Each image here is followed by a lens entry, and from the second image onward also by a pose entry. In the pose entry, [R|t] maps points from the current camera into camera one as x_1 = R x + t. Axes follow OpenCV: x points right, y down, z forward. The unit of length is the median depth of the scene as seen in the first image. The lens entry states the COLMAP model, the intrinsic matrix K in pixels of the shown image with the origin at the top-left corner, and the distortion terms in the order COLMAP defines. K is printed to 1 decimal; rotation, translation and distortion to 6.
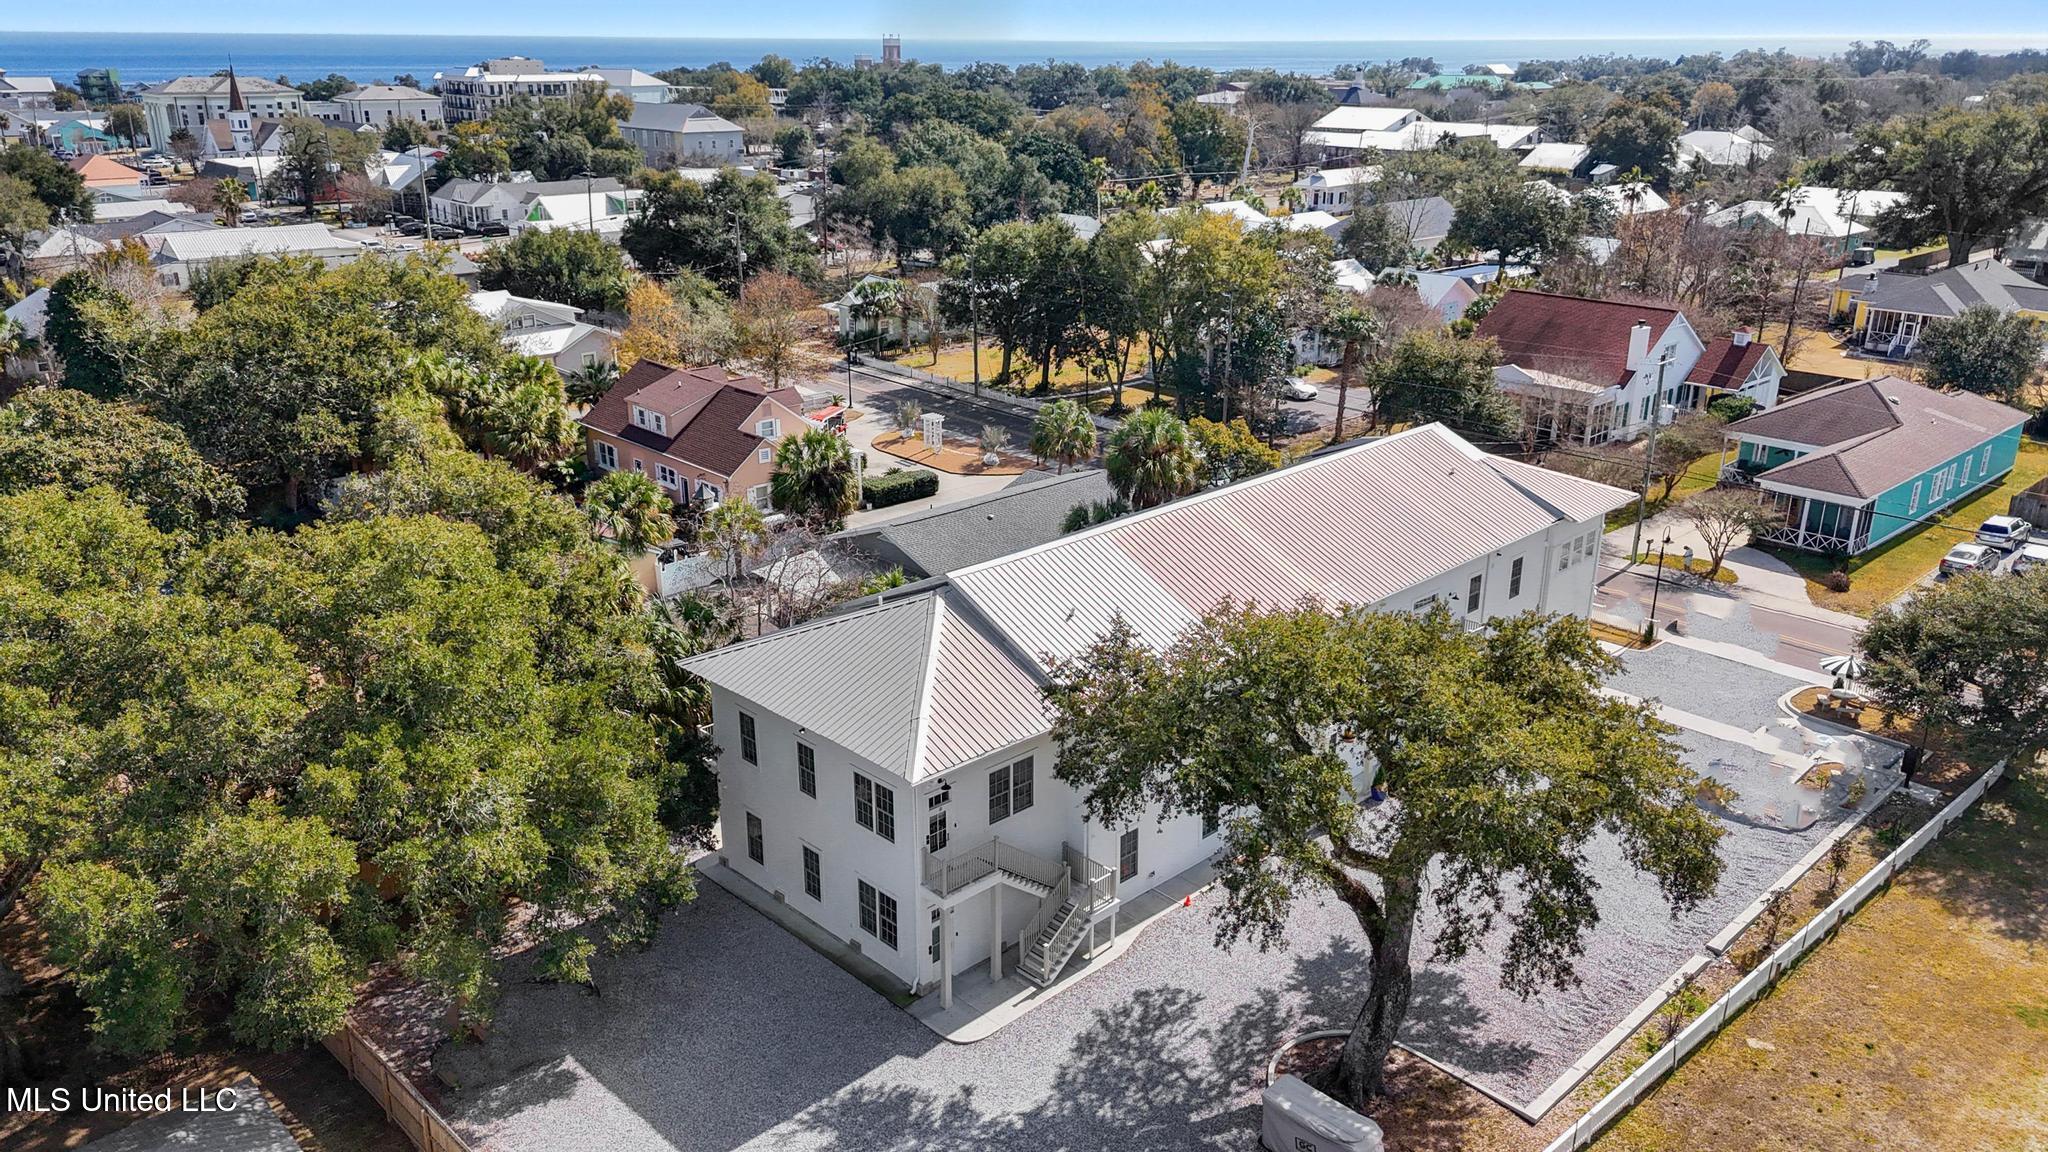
lens RADIAL K [[1482.3, 0, 1005.1], [0, 1482.3, 585.3], [0, 0, 1]] dist [0.059301, -0.057702]
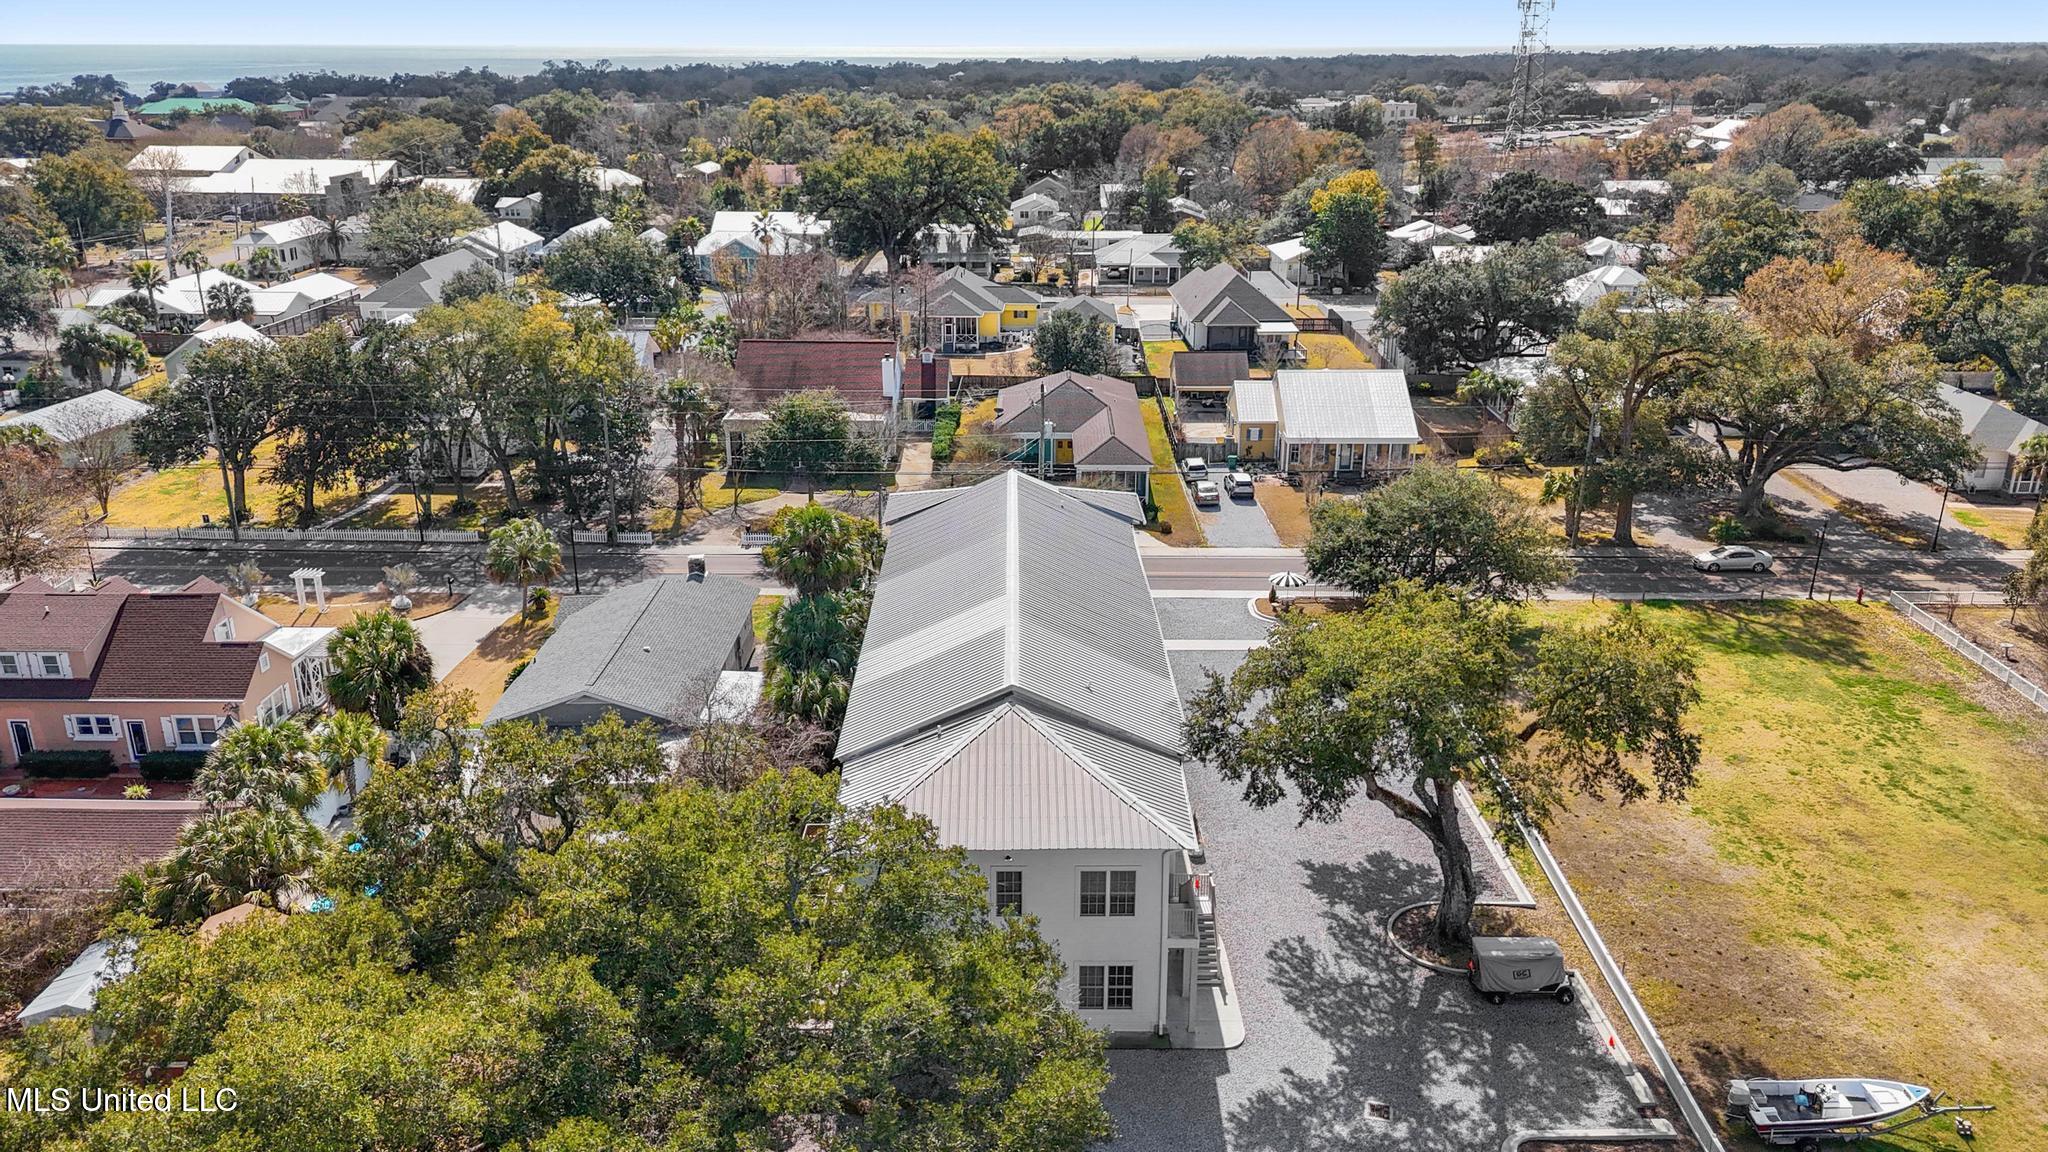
lens RADIAL K [[1489.8, 0, 1037.2], [0, 1489.8, 599.2], [0, 0, 1]] dist [0.066591, -0.054805]
pose [[0.688803, -0.251482, 0.679932, -0.791503], [0.252304, 0.962428, 0.100371, -0.180097], [-0.679627, 0.102413, 0.726373, 0.186804]]
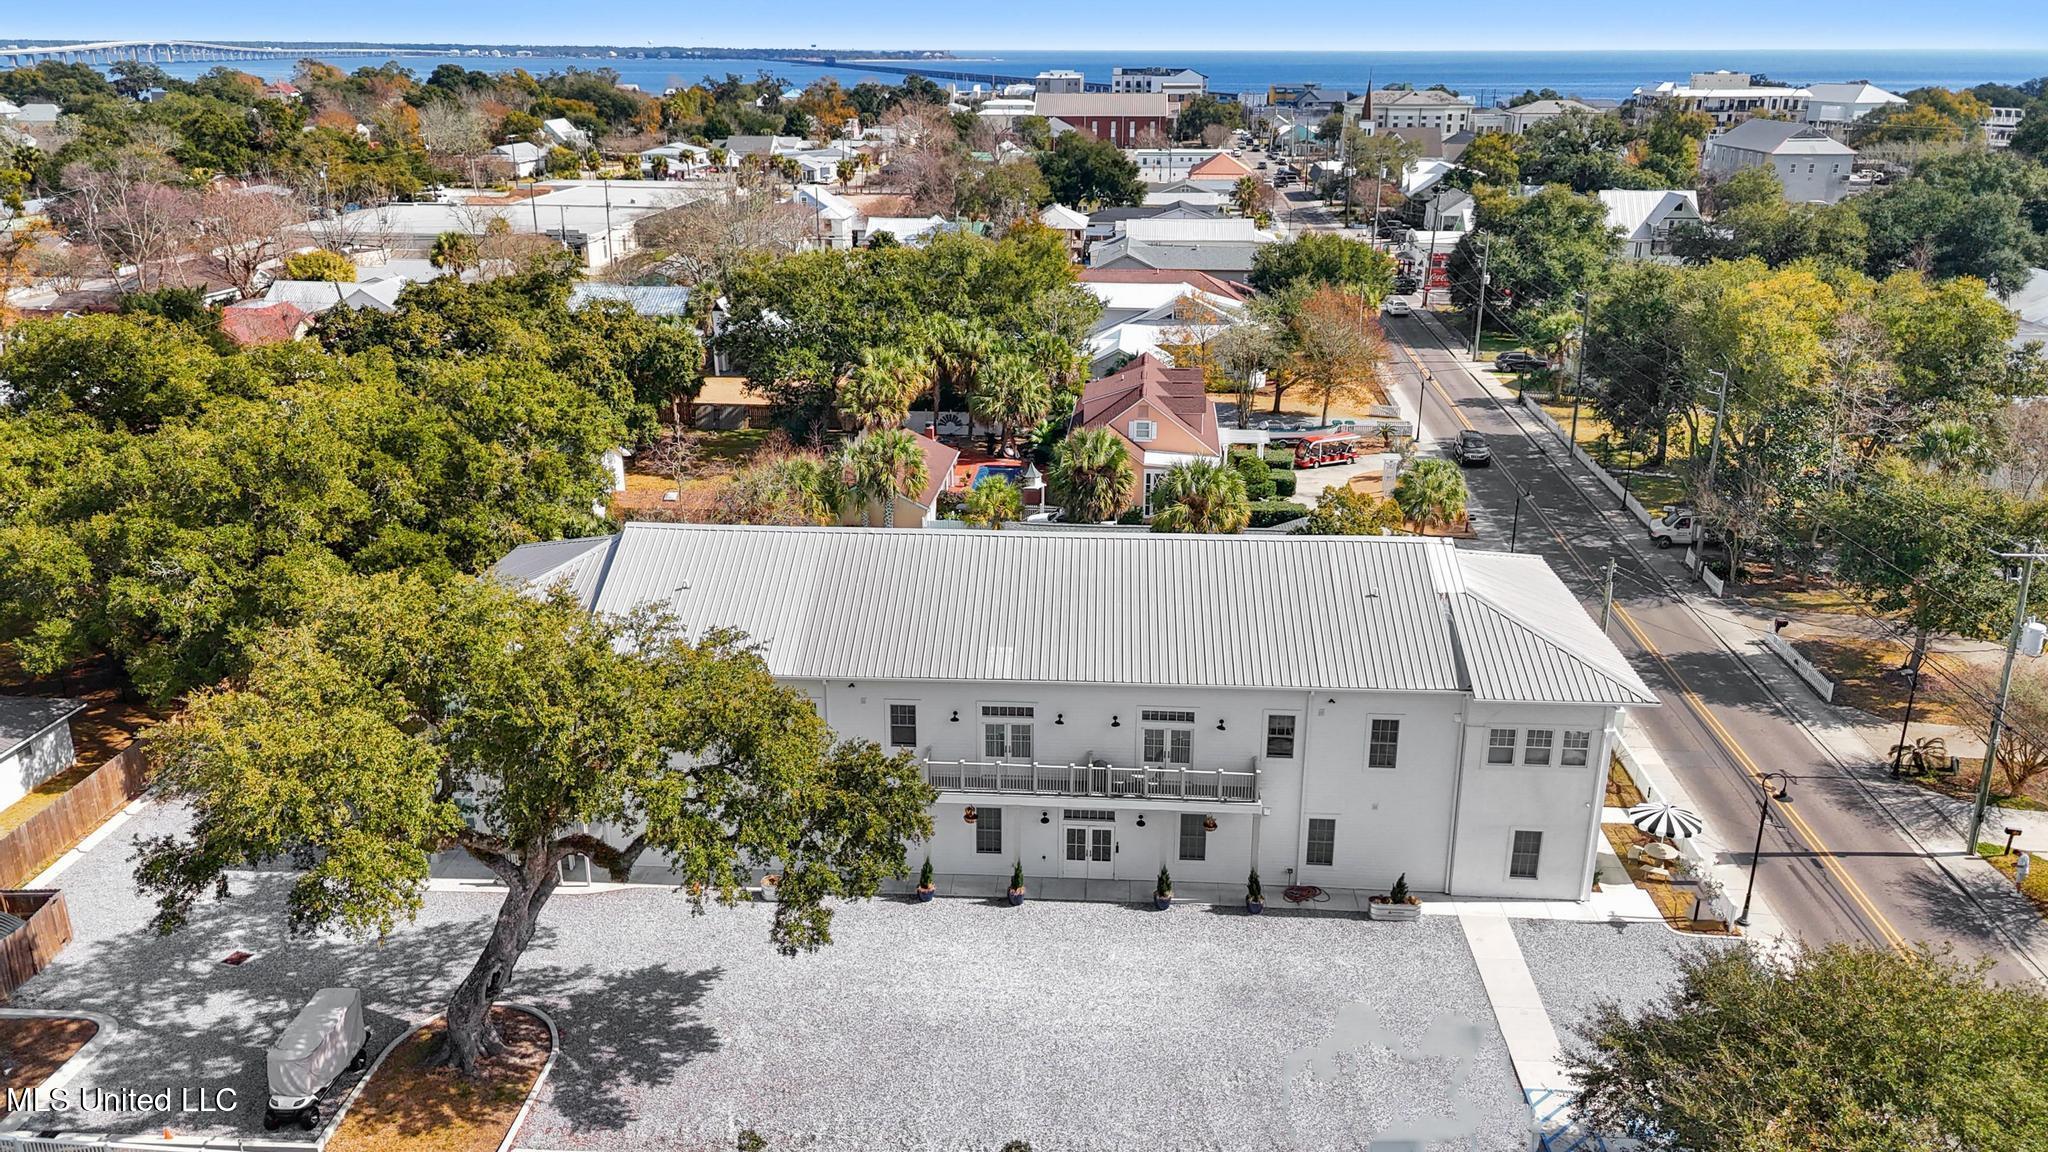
lens RADIAL K [[1482.3, 0, 1005.1], [0, 1482.3, 585.3], [0, 0, 1]] dist [0.059301, -0.057702]
pose [[0.675530, 0.247212, -0.694655, 0.987391], [-0.253634, 0.962535, 0.095893, -0.148355], [0.692335, 0.111410, 0.712923, 0.423901]]
